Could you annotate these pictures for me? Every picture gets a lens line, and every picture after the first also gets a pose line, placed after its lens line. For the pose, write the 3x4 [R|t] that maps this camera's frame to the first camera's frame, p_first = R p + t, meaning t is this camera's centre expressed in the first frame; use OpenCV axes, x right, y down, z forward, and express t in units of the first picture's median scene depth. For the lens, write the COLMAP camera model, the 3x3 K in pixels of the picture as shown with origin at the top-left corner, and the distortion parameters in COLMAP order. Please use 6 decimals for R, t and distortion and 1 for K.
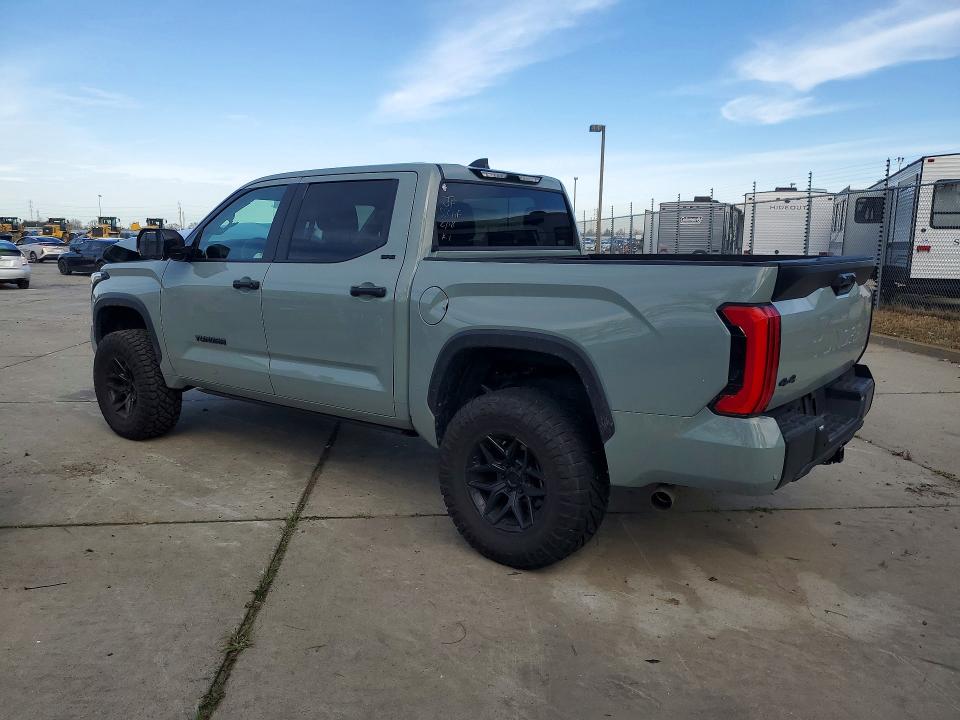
lens RADIAL K [[757.6, 0, 480.0], [0, 757.6, 360.0], [0, 0, 1]] dist [0.003972, 0.003329]
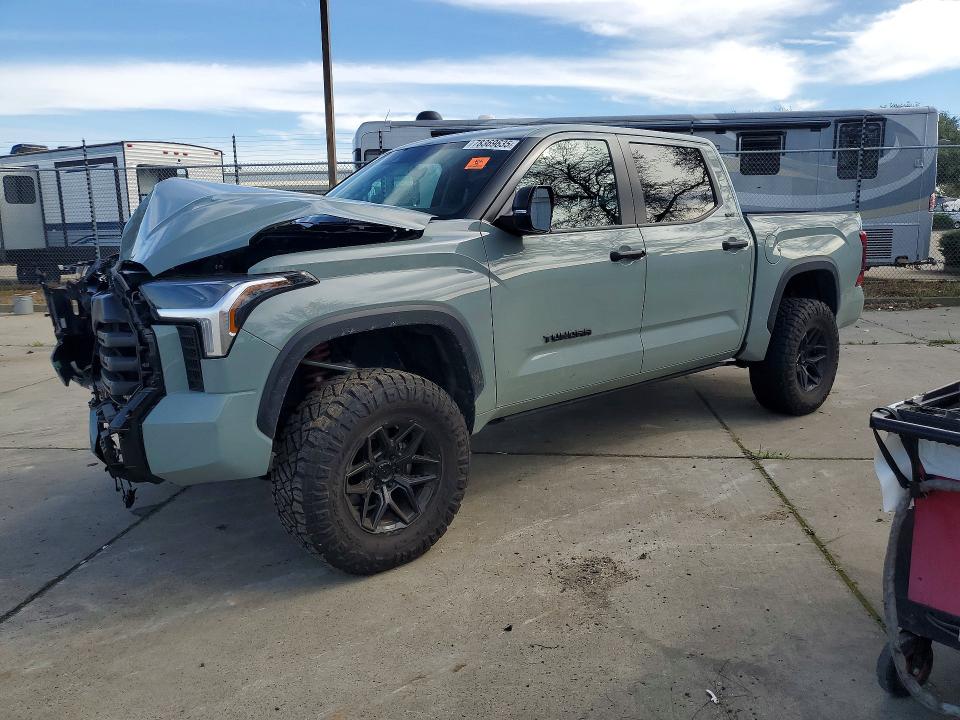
lens RADIAL K [[757.6, 0, 480.0], [0, 757.6, 360.0], [0, 0, 1]] dist [0.003972, 0.003329]
pose [[0.191976, -0.192149, 0.962405, -1.286004], [0.179831, 0.970929, 0.157979, -0.160734], [-0.964783, 0.142742, 0.220950, 1.073290]]
